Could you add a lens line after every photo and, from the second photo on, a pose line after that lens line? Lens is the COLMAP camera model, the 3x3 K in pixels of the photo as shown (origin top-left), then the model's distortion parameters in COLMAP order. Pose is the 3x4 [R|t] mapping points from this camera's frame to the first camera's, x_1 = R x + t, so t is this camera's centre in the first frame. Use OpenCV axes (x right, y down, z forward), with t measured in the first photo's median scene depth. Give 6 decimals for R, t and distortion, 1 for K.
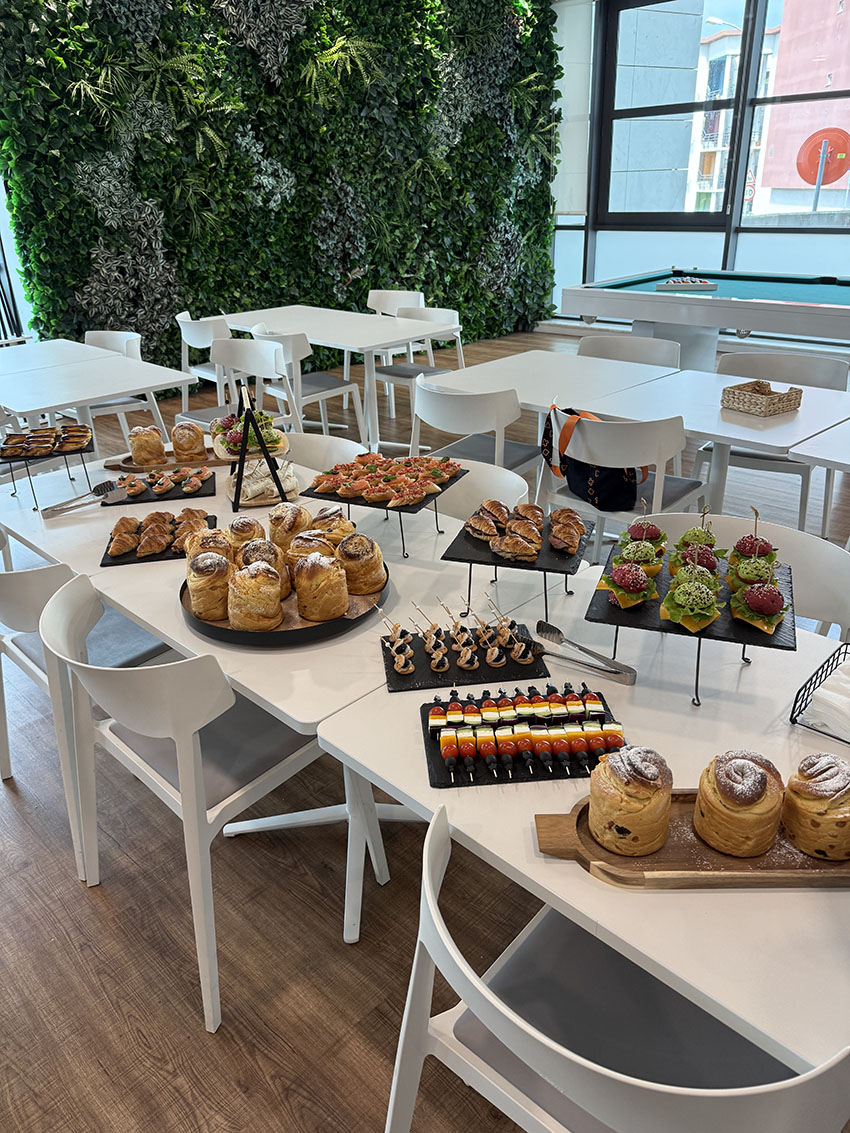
lens RADIAL K [[801.8, 0, 425.0], [0, 801.8, 566.5], [0, 0, 1]] dist [-0.010671, -0.009722]
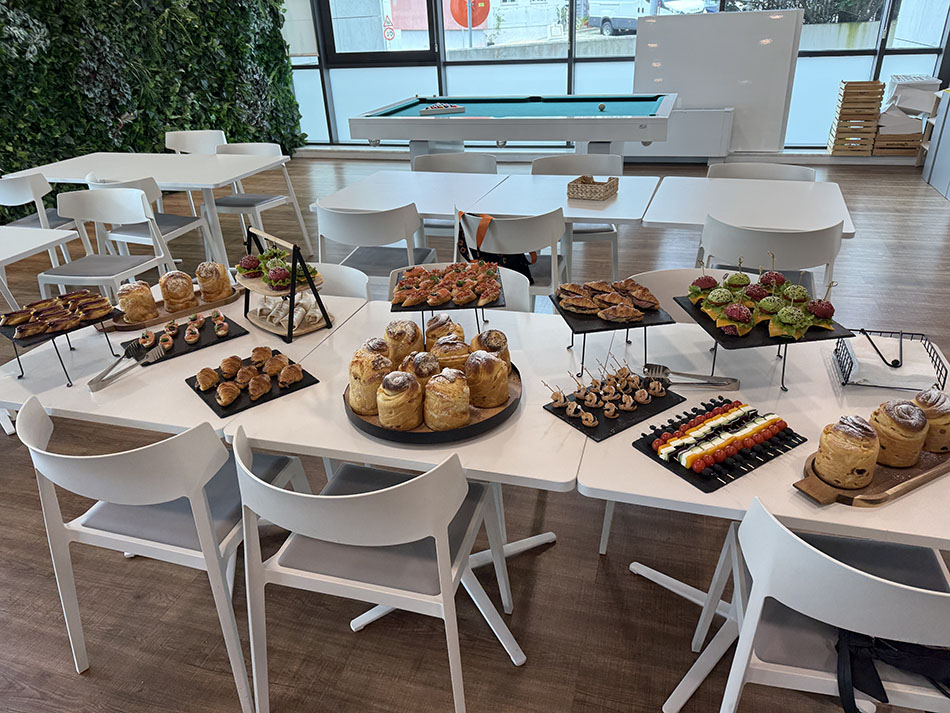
lens RADIAL K [[672.3, 0, 475.0], [0, 672.3, 356.5], [0, 0, 1]] dist [-0.010671, -0.009722]
pose [[0.875939, -0.218461, 0.430123, -0.134781], [0.214278, 0.974999, 0.058833, -0.016507], [-0.432223, 0.040632, 0.900851, 0.027798]]
